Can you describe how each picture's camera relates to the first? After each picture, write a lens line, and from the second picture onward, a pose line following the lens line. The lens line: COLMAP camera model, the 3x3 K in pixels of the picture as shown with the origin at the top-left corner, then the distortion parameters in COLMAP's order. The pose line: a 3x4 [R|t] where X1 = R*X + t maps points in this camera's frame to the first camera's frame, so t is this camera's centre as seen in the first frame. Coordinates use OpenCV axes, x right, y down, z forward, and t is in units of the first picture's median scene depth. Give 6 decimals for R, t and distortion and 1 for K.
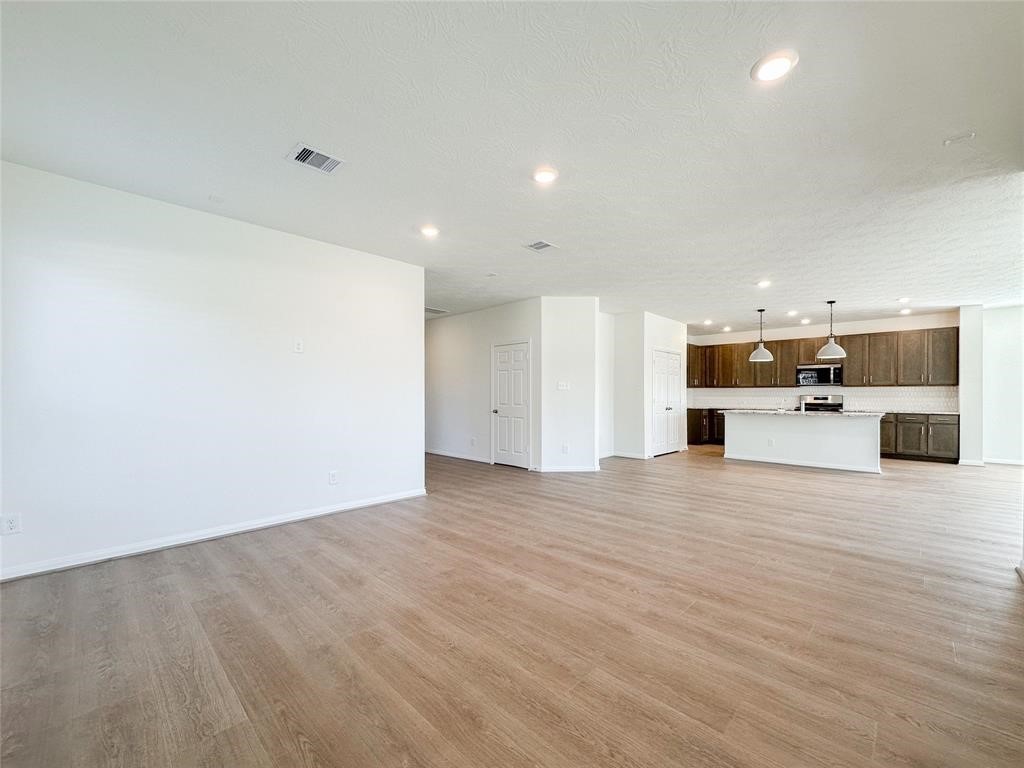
lens RADIAL K [[415.2, 0, 514.3], [0, 415.2, 399.2], [0, 0, 1]] dist [-0.000764, -0.000062]
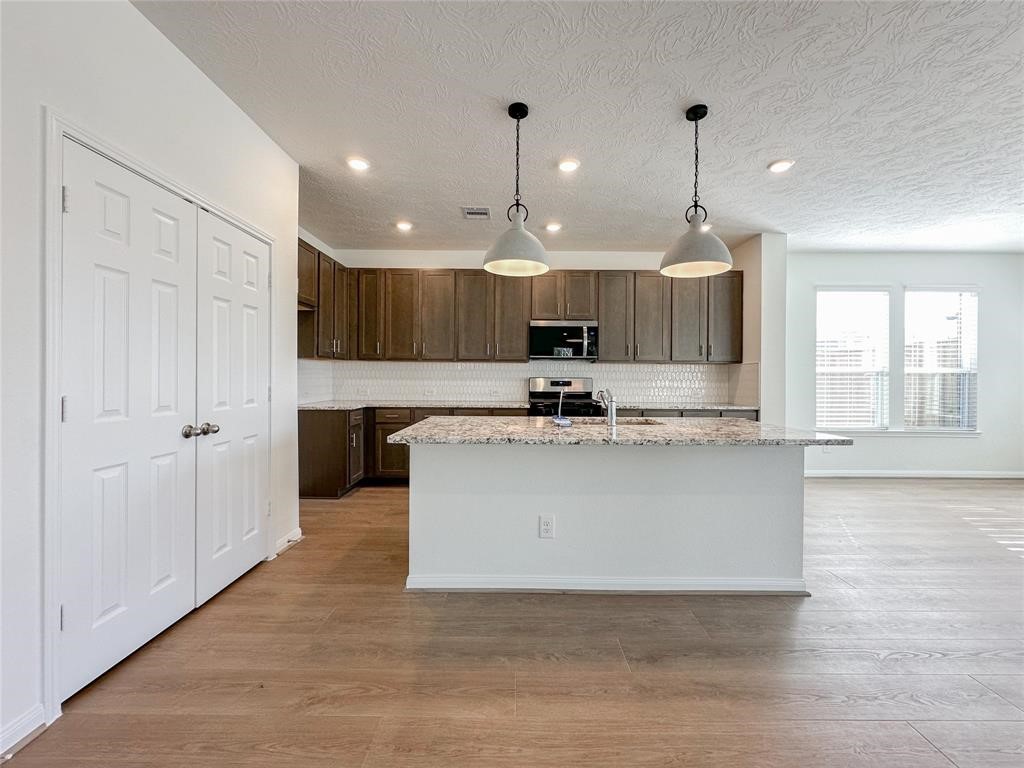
lens RADIAL K [[418.7, 0, 534.6], [0, 418.7, 373.4], [0, 0, 1]] dist [-0.000494, -0.000181]
pose [[0.720439, 0.002831, 0.693513, 0.310589], [0.003461, 0.999965, -0.007677, -0.010408], [-0.693510, 0.007931, 0.720403, 0.592431]]
